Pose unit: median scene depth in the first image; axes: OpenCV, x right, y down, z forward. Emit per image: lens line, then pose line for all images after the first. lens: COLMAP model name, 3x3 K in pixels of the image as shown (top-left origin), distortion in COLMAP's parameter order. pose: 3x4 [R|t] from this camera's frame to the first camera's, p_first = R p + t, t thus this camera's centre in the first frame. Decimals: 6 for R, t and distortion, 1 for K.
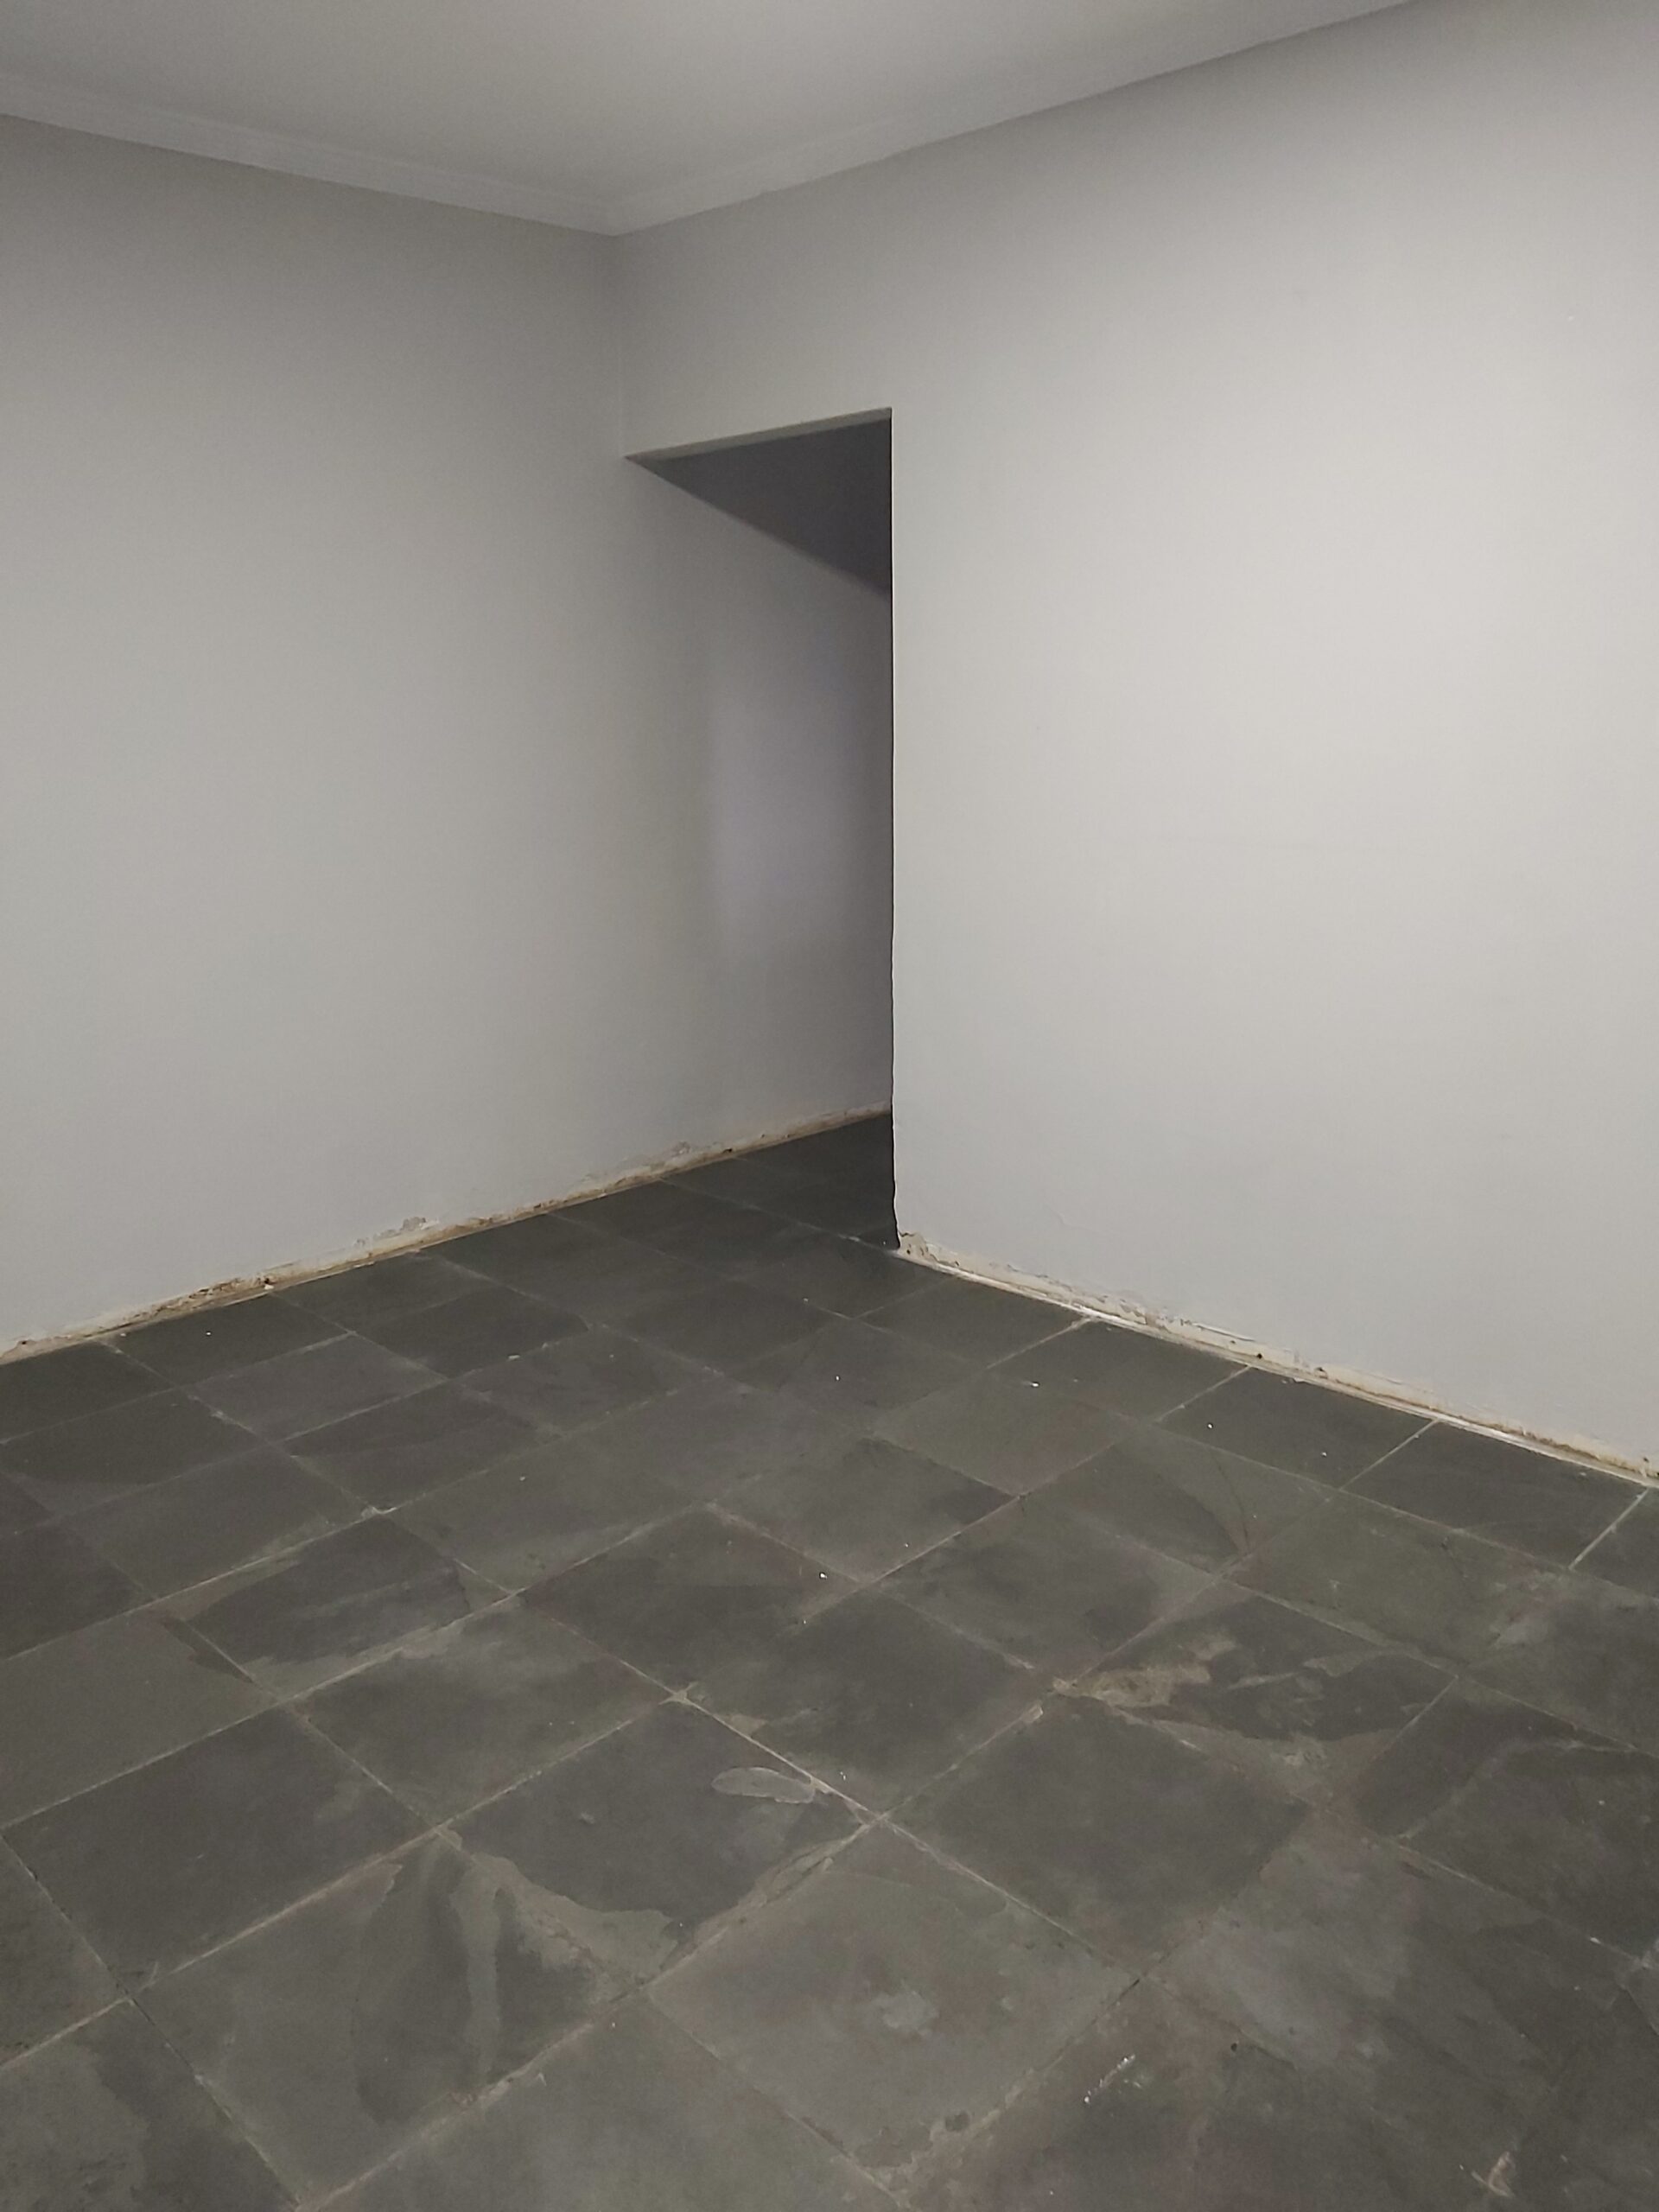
lens RADIAL K [[1708.9, 0, 831.3], [0, 1708.9, 1105.5], [0, 0, 1]] dist [0.000388, -0.024168]
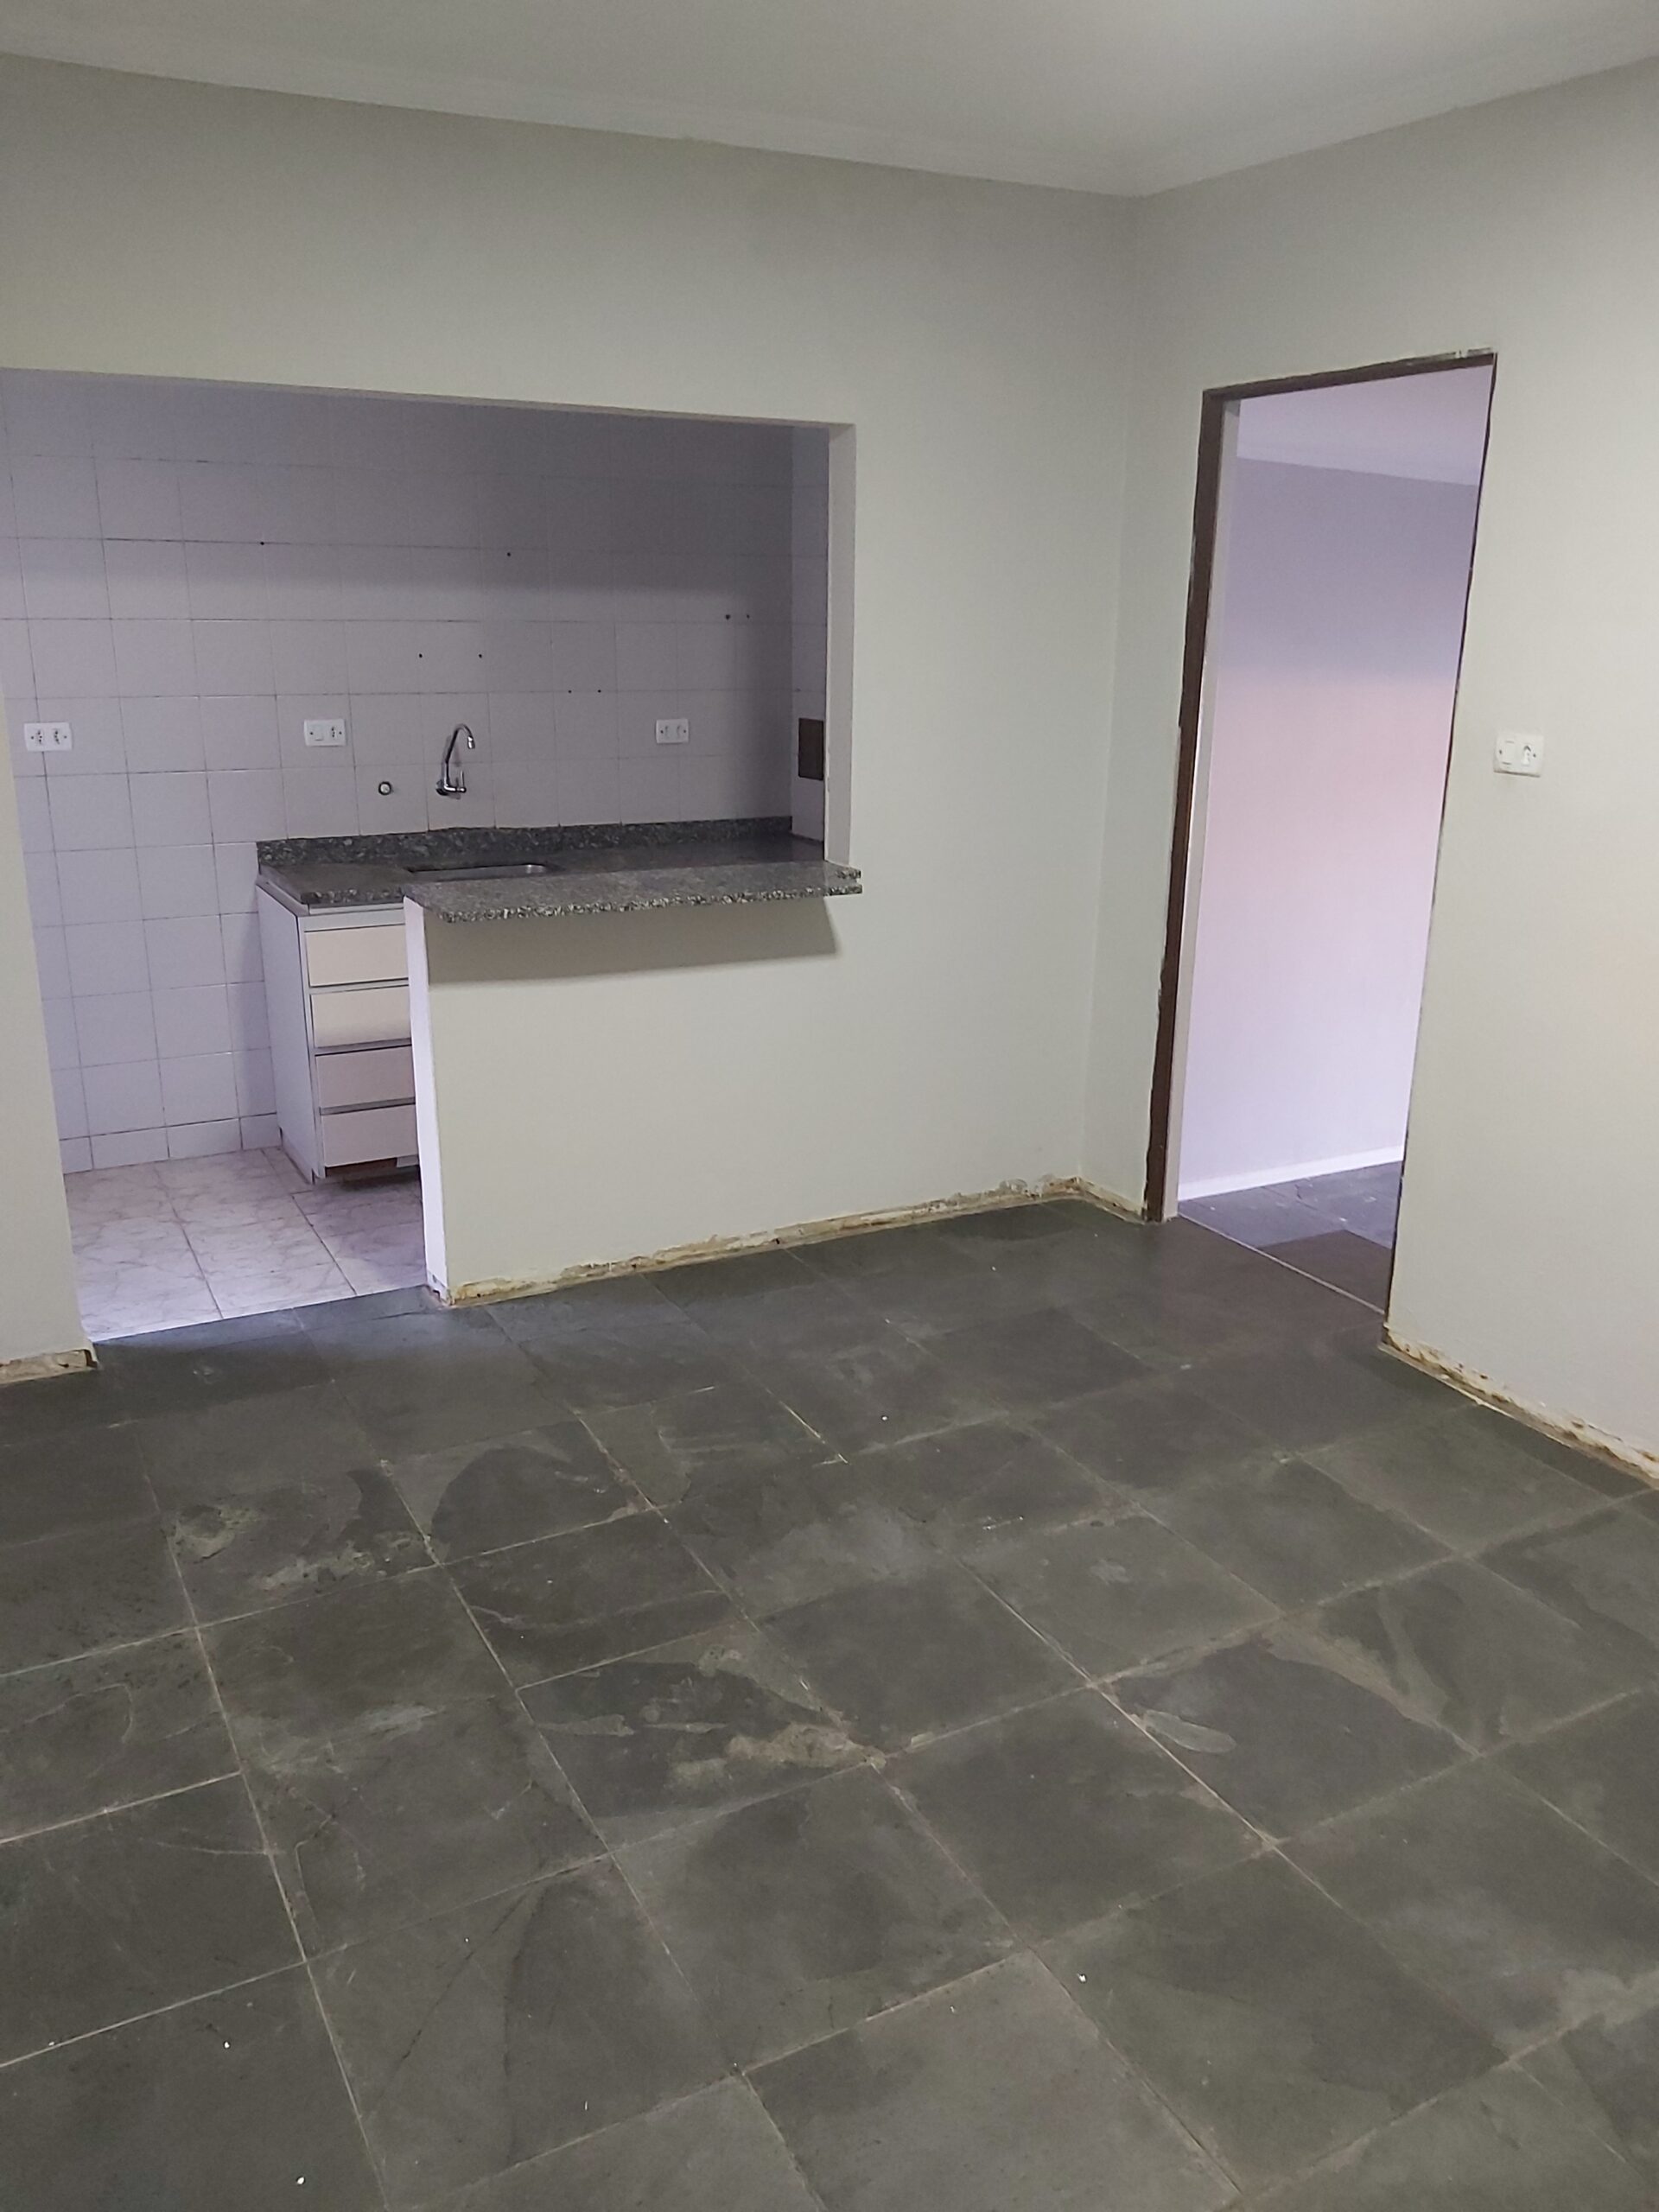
lens RADIAL K [[1708.9, 0, 827.4], [0, 1708.9, 1106.7], [0, 0, 1]] dist [0.000388, -0.024168]
pose [[-0.956191, -0.073848, 0.283277, -0.096578], [0.081682, 0.861927, 0.500411, -0.517670], [-0.281118, 0.501626, -0.818134, 1.712198]]
